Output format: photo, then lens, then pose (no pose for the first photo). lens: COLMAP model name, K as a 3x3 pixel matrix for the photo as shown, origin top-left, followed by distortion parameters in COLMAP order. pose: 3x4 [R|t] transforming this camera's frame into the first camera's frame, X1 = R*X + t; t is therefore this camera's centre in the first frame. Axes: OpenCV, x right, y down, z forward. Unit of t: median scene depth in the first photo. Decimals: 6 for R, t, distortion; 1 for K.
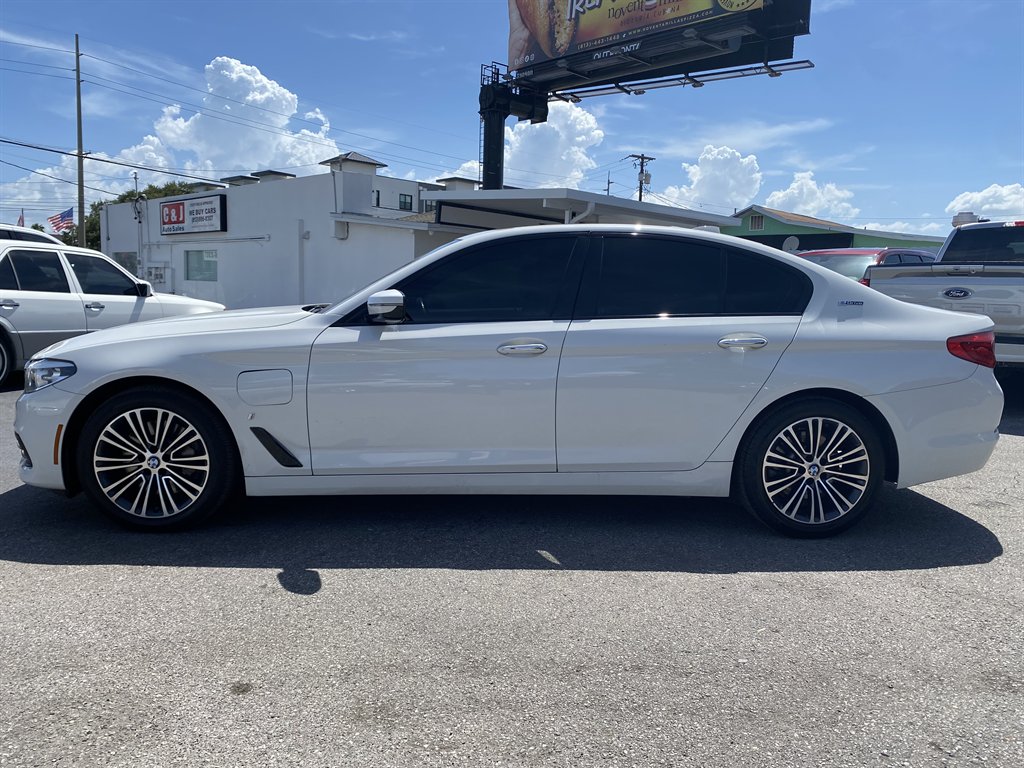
lens RADIAL K [[797.7, 0, 512.0], [0, 797.7, 384.0], [0, 0, 1]] dist [0.009712, 0.002187]
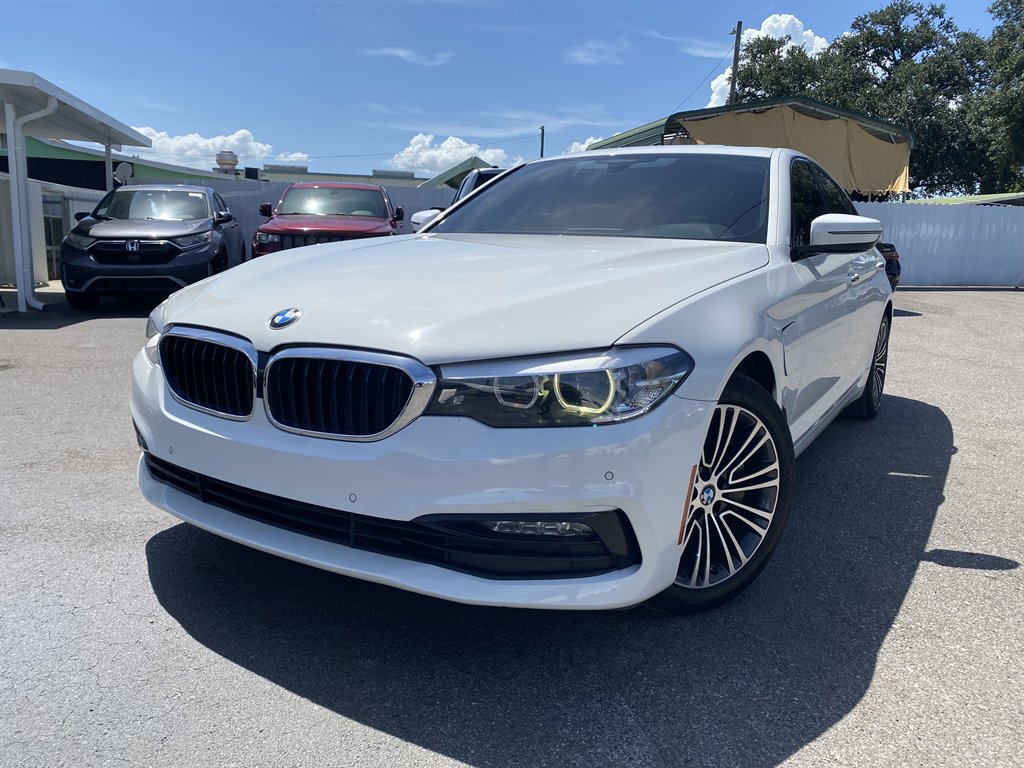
lens RADIAL K [[797.7, 0, 512.0], [0, 797.7, 384.0], [0, 0, 1]] dist [0.009712, 0.002187]
pose [[0.554240, -0.155034, 0.817791, -1.019928], [0.090772, 0.987899, 0.125764, -0.076412], [-0.827392, 0.004530, 0.561606, 0.785801]]
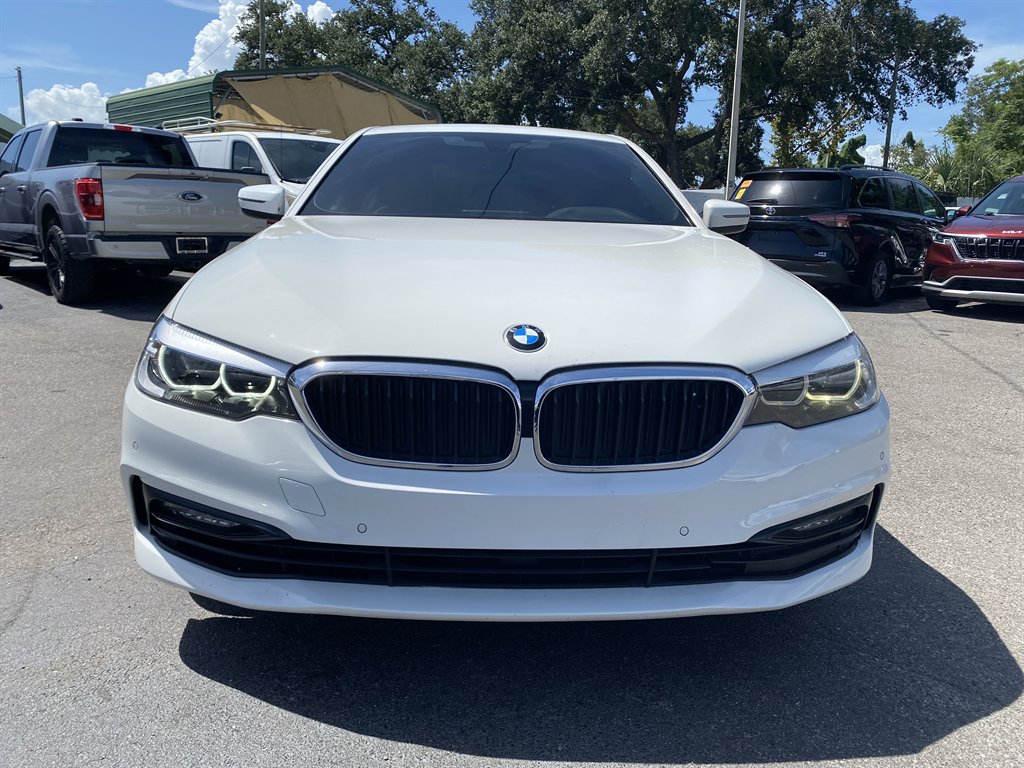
lens RADIAL K [[781.9, 0, 512.0], [0, 781.9, 384.0], [0, 0, 1]] dist [0.026591, -0.016184]
pose [[-0.006403, -0.228849, 0.973441, -1.087773], [0.098705, 0.968562, 0.228352, -0.143029], [-0.995096, 0.097545, 0.016387, 1.232236]]
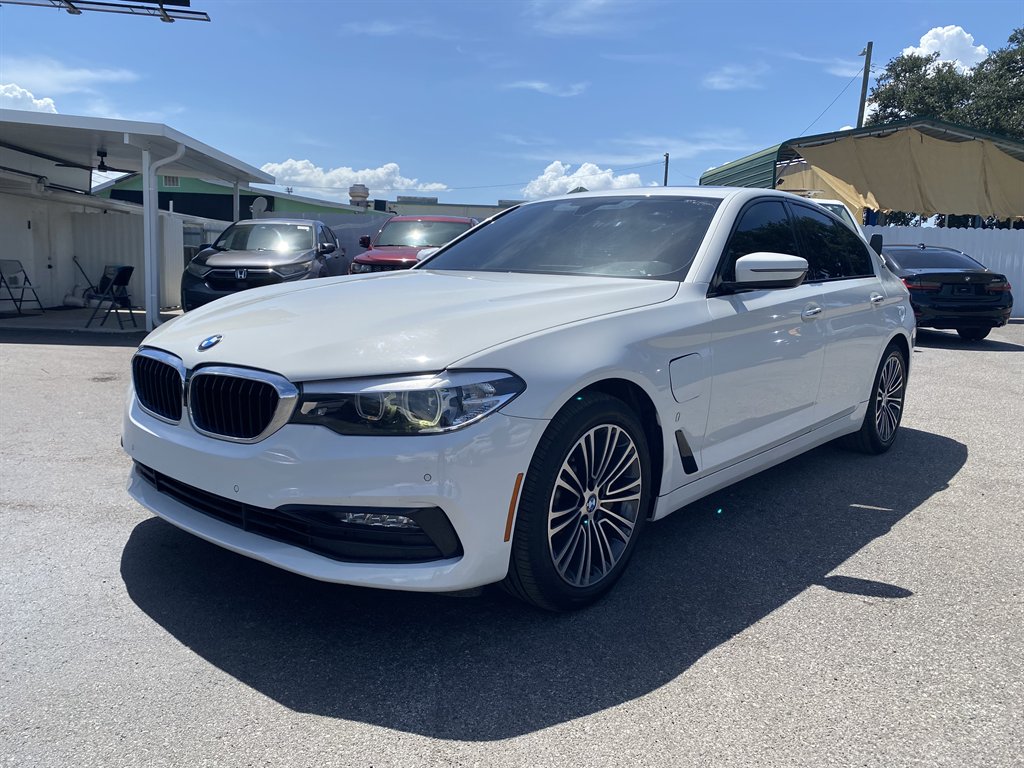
lens RADIAL K [[795.6, 0, 505.8], [0, 795.6, 380.6], [0, 0, 1]] dist [0.028142, -0.015907]
pose [[0.686824, -0.108886, 0.718621, -0.968174], [0.078719, 0.994043, 0.075383, -0.064454], [-0.722548, 0.004795, 0.691304, 0.569390]]
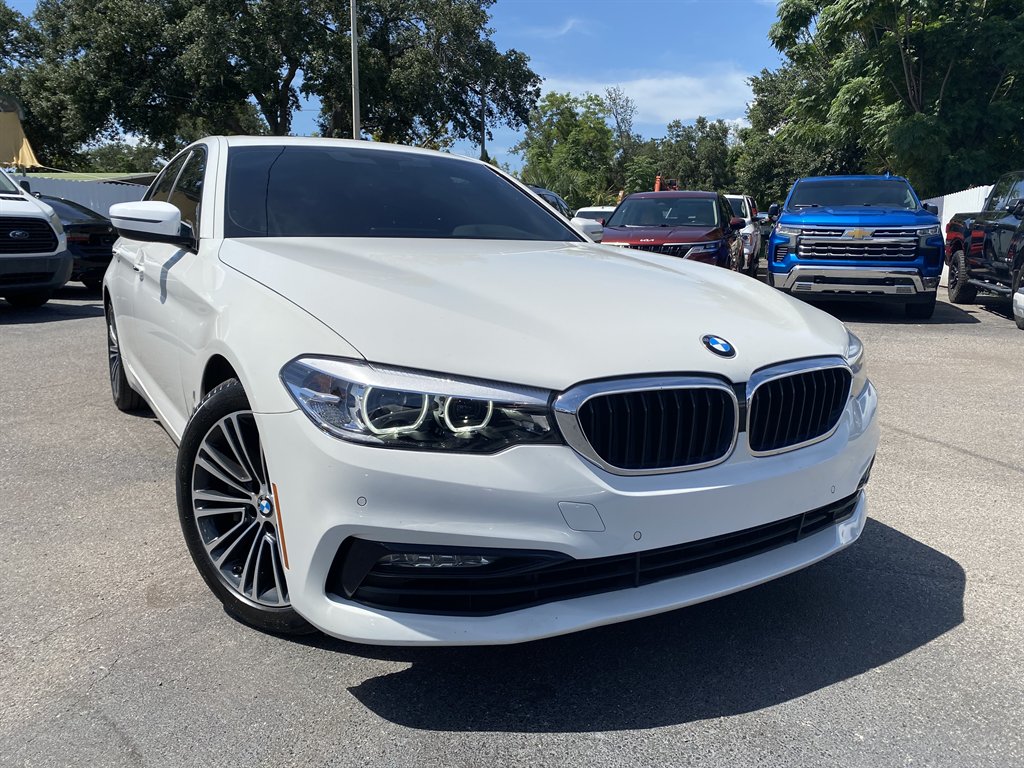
lens RADIAL K [[781.9, 0, 512.0], [0, 781.9, 384.0], [0, 0, 1]] dist [0.026591, -0.016184]
pose [[-0.475786, -0.194058, 0.857886, -1.036084], [0.081656, 0.961400, 0.262760, -0.184055], [-0.875763, 0.195069, -0.441575, 1.540529]]
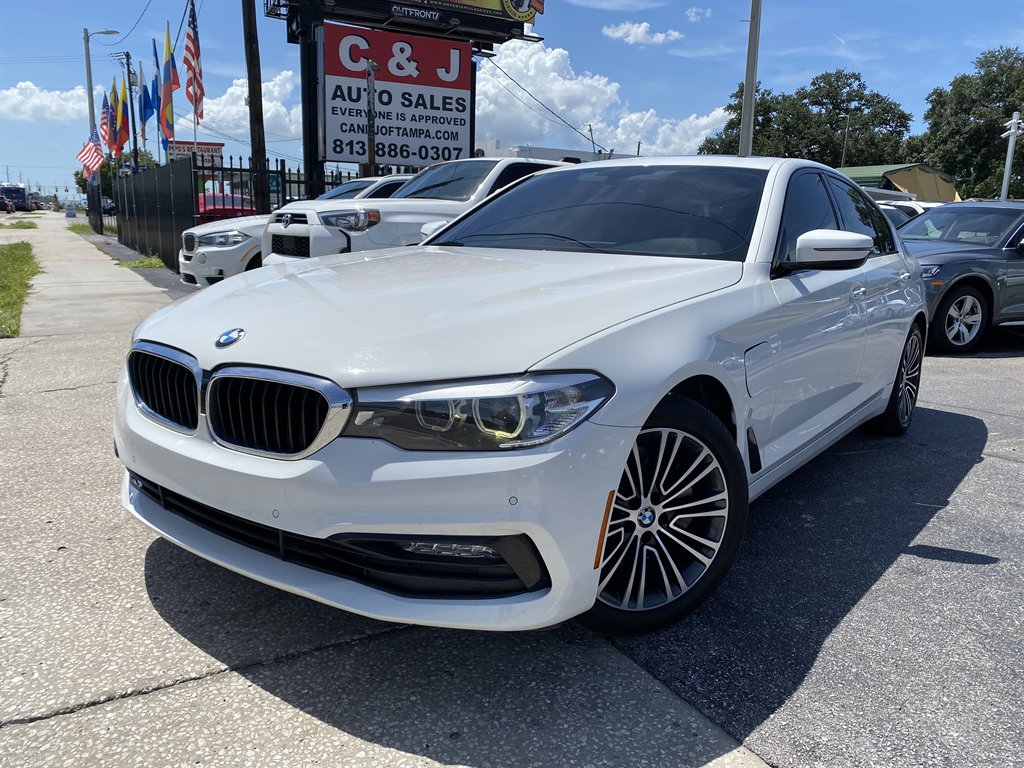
lens RADIAL K [[795.6, 0, 505.8], [0, 795.6, 380.6], [0, 0, 1]] dist [0.028142, -0.015907]
pose [[0.639198, -0.143408, 0.755552, -0.962583], [0.085105, 0.989616, 0.115836, -0.085842], [-0.764318, -0.009741, 0.644765, 0.697965]]
